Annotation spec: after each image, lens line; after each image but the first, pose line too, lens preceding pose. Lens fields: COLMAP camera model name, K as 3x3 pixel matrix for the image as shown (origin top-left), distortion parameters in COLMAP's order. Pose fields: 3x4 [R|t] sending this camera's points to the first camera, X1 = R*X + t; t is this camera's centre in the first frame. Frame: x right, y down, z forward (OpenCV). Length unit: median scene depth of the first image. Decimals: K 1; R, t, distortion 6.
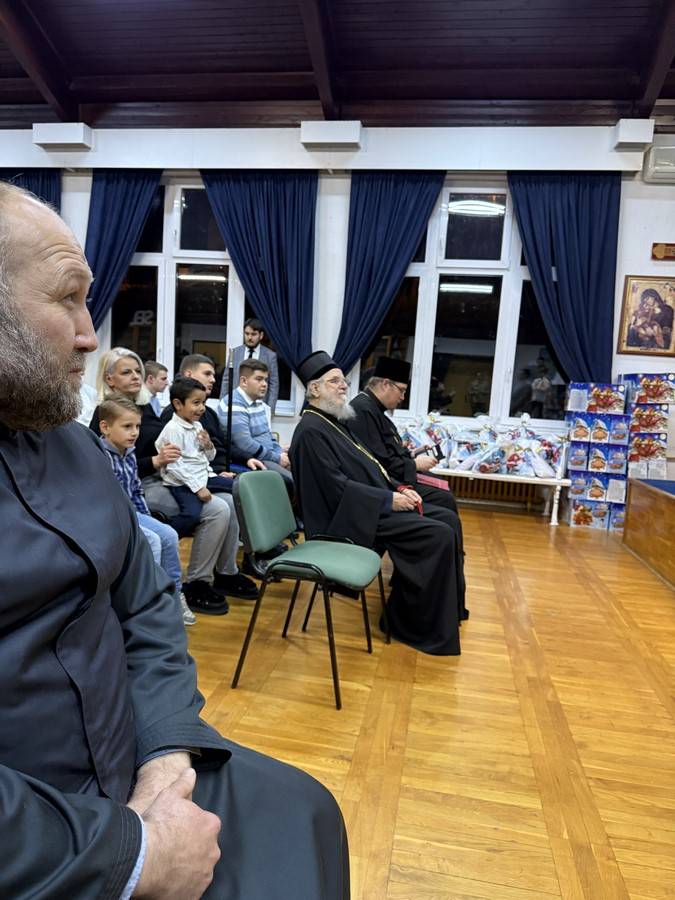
lens RADIAL K [[638.6, 0, 336.0], [0, 638.6, 454.0], [0, 0, 1]] dist [-0.000418, -0.005473]
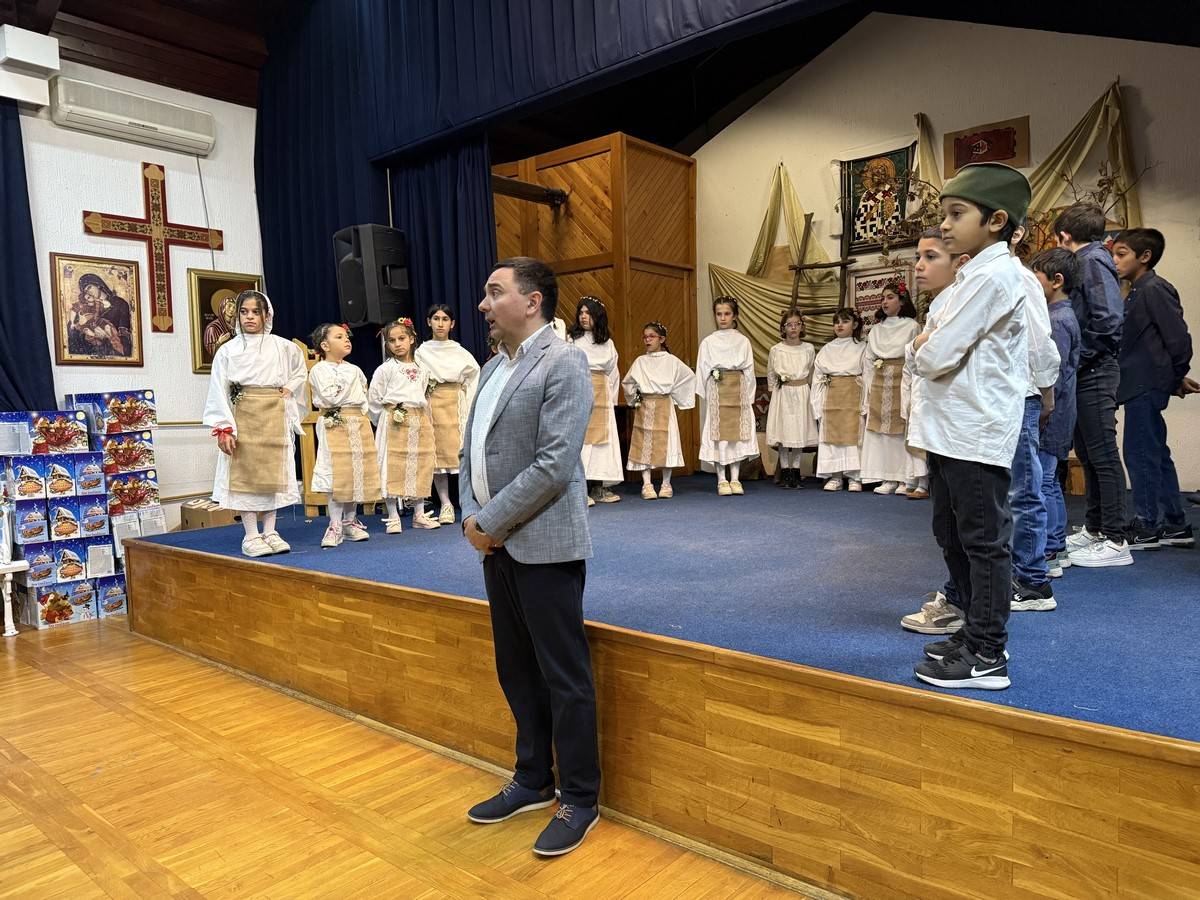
lens RADIAL K [[847.4, 0, 603.4], [0, 847.4, 453.0], [0, 0, 1]] dist [0.060126, -0.079733]
pose [[0.502329, -0.127954, 0.855157, -0.074442], [0.148403, 0.987074, 0.060518, -0.033658], [-0.851846, 0.096508, 0.514824, 0.029788]]
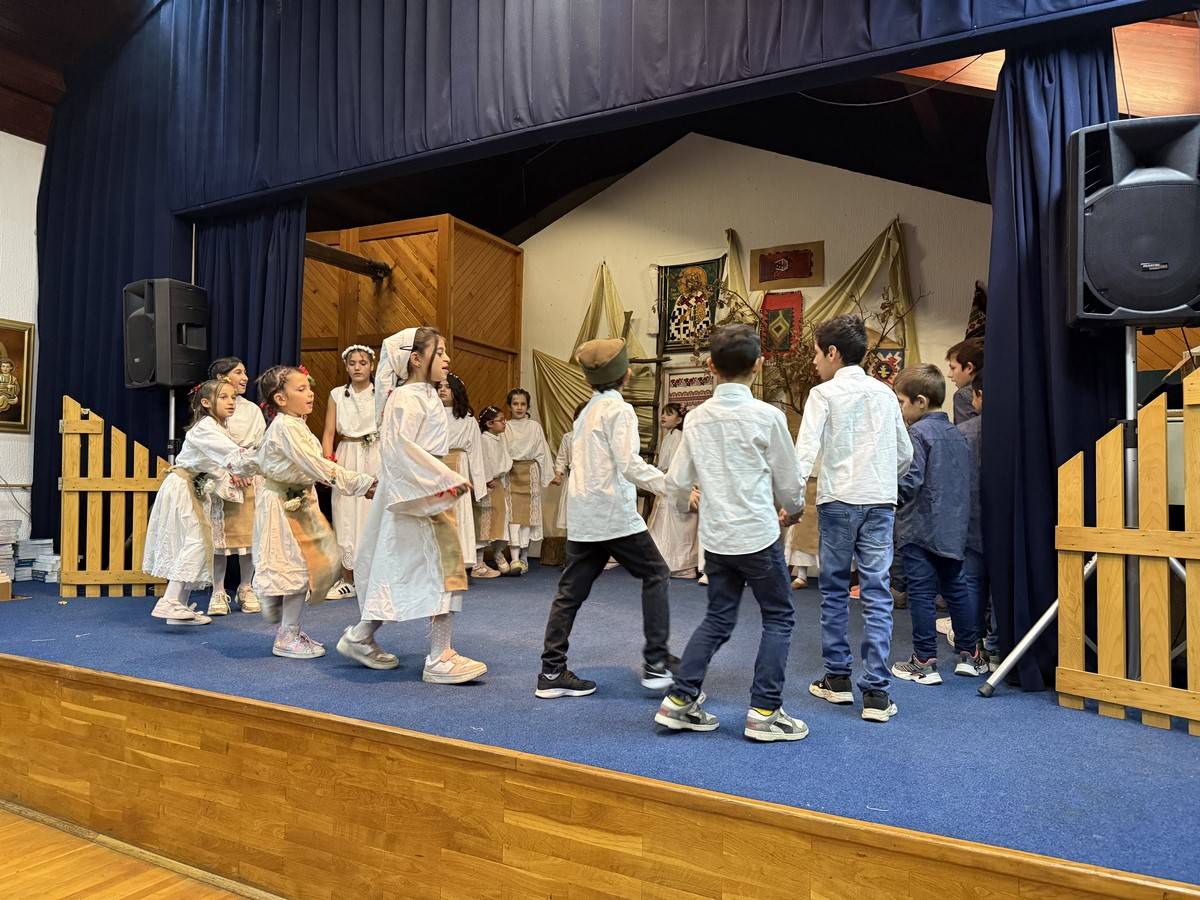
lens RADIAL K [[843.6, 0, 608.6], [0, 843.6, 459.2], [0, 0, 1]] dist [0.012180, -0.016889]
pose [[0.306993, -0.030562, 0.951221, -0.053539], [0.100248, 0.994962, -0.000386, -0.035360], [-0.946417, 0.095476, 0.308510, 0.035246]]
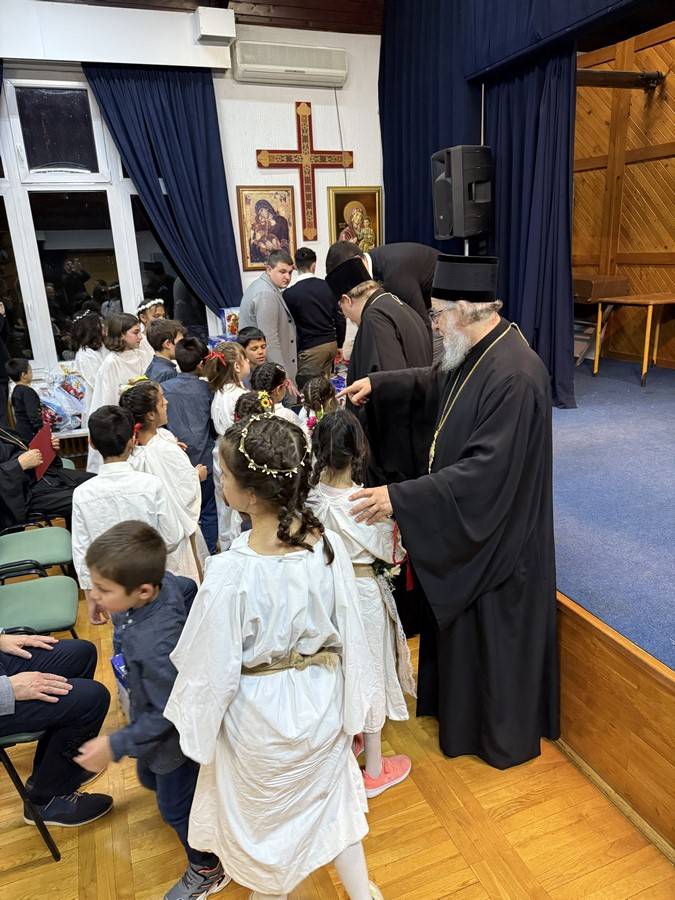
lens RADIAL K [[638.6, 0, 336.0], [0, 638.6, 454.0], [0, 0, 1]] dist [-0.000418, -0.005473]
pose [[0.846597, -0.260406, 0.464179, 0.032447], [0.154304, 0.954764, 0.254198, -0.125052], [-0.509376, -0.143579, 0.848482, 0.054882]]
